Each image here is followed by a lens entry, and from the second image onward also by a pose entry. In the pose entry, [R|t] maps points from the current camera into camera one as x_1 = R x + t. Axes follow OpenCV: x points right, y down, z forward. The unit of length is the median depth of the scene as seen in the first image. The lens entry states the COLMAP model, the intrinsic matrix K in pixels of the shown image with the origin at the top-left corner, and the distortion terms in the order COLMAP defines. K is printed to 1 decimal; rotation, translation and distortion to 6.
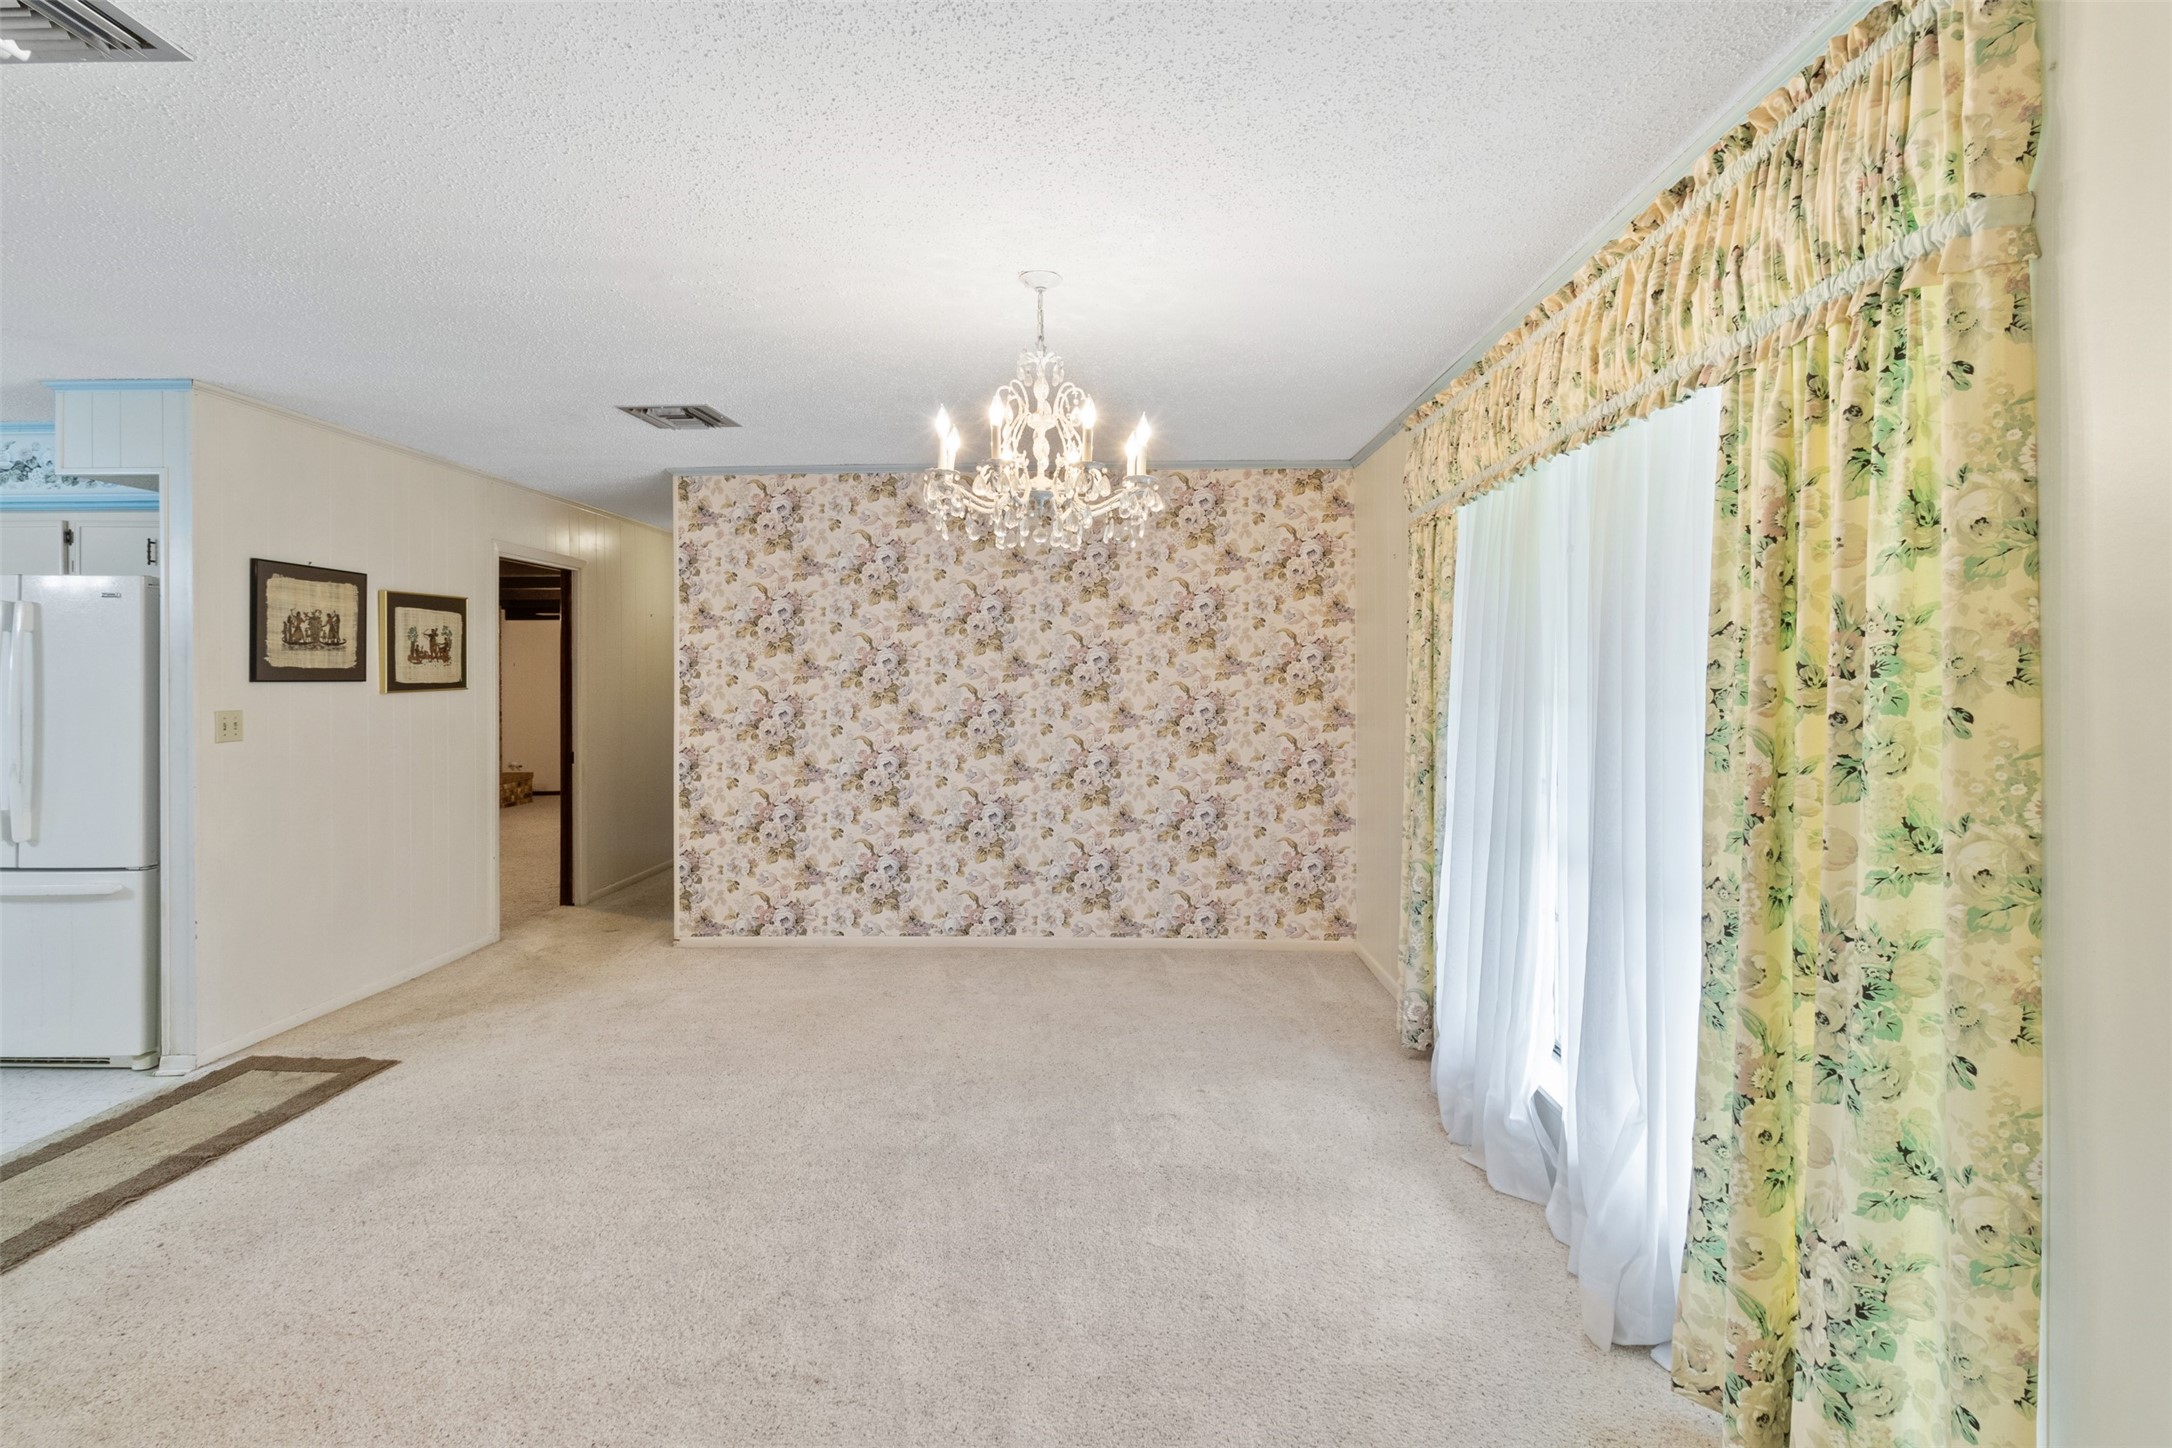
lens RADIAL K [[1195.5, 0, 1307.3], [0, 1195.5, 671.4], [0, 0, 1]] dist [-0.000989, 0.037672]
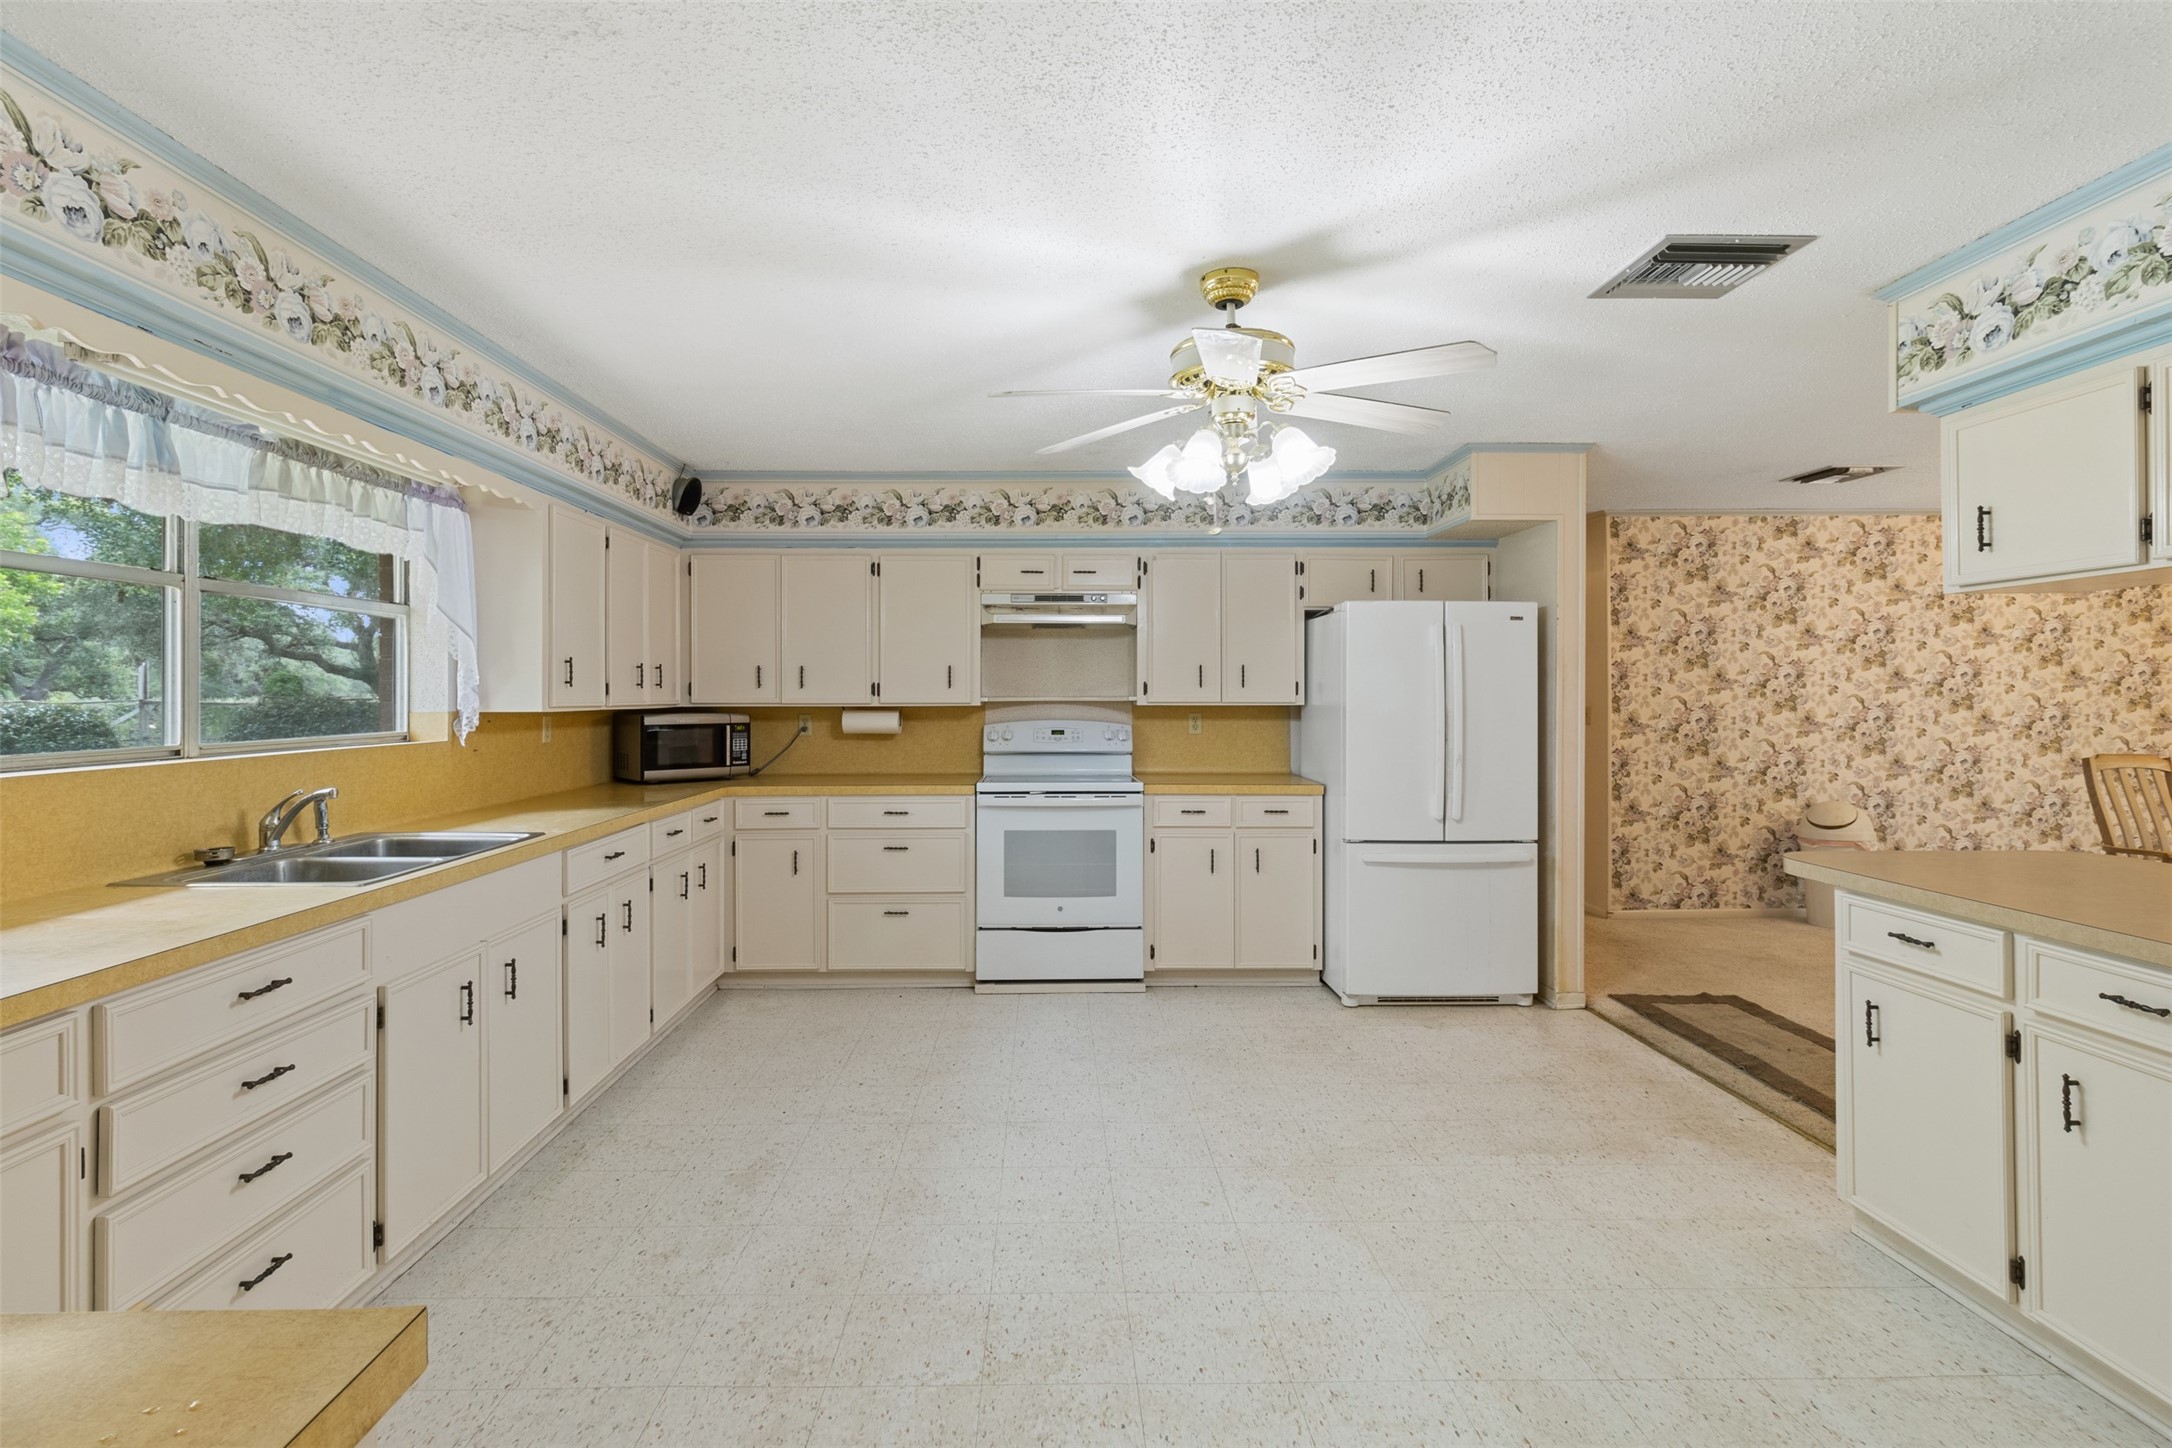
lens RADIAL K [[1006.4, 0, 1073.8], [0, 1006.4, 694.0], [0, 0, 1]] dist [0.000921, 0.000255]
pose [[0.998264, 0.001717, 0.058871, -1.113333], [-0.001762, 0.999998, 0.000719, 0.010387], [-0.058870, -0.000821, 0.998265, 0.049807]]
